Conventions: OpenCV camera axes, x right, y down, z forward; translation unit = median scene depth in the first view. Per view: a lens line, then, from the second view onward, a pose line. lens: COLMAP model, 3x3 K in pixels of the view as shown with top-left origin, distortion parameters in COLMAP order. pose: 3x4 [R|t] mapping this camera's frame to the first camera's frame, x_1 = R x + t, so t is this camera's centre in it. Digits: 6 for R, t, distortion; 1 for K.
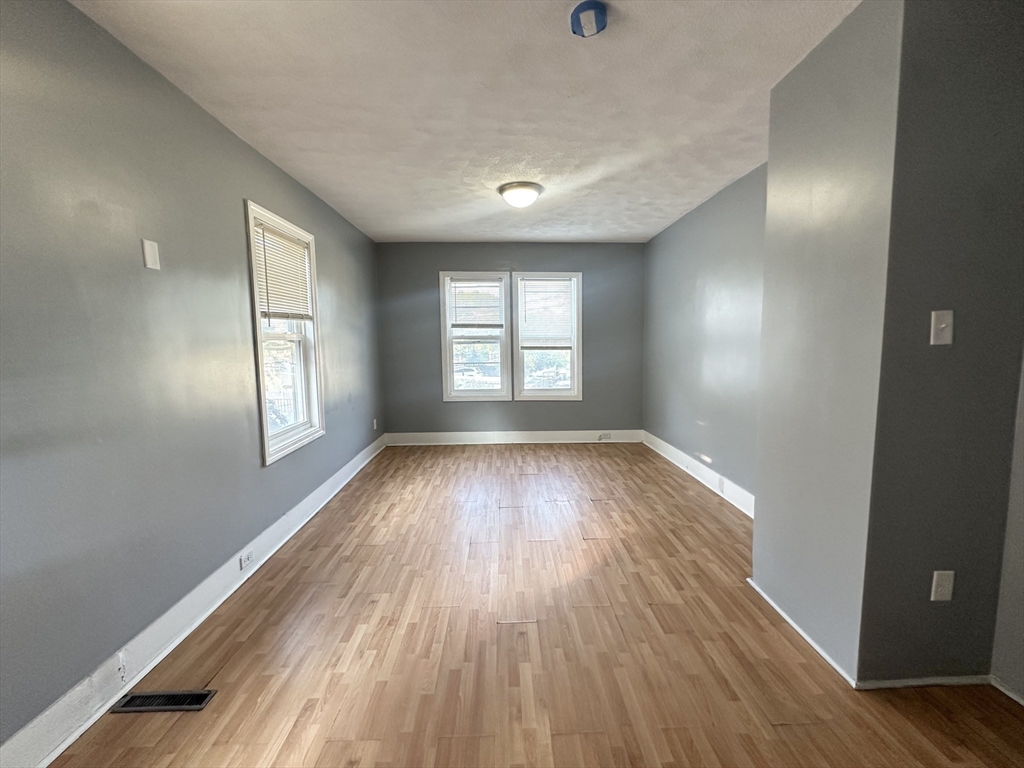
lens RADIAL K [[413.8, 0, 513.3], [0, 413.8, 382.0], [0, 0, 1]] dist [0.000706, 0.000048]
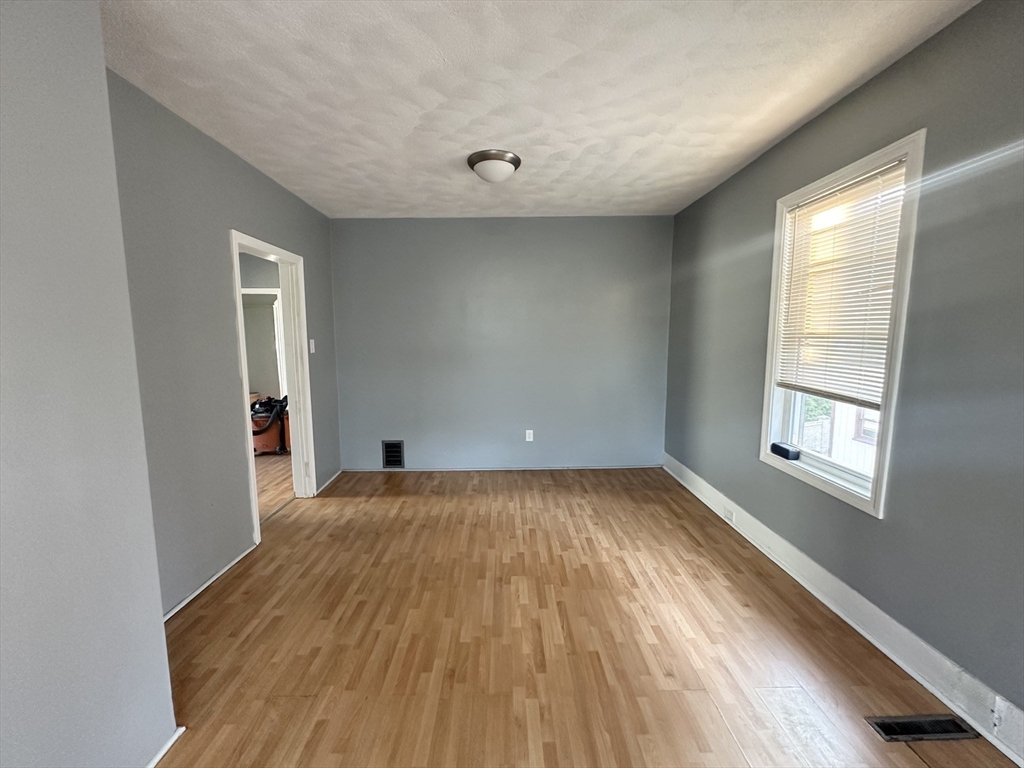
lens RADIAL K [[413.8, 0, 514.4], [0, 413.8, 384.8], [0, 0, 1]] dist [0.000706, 0.000048]
pose [[-0.999760, 0.021273, 0.005220, 0.058645], [0.021899, 0.975861, 0.217292, -0.213838], [-0.000472, 0.217354, -0.976093, 1.775376]]
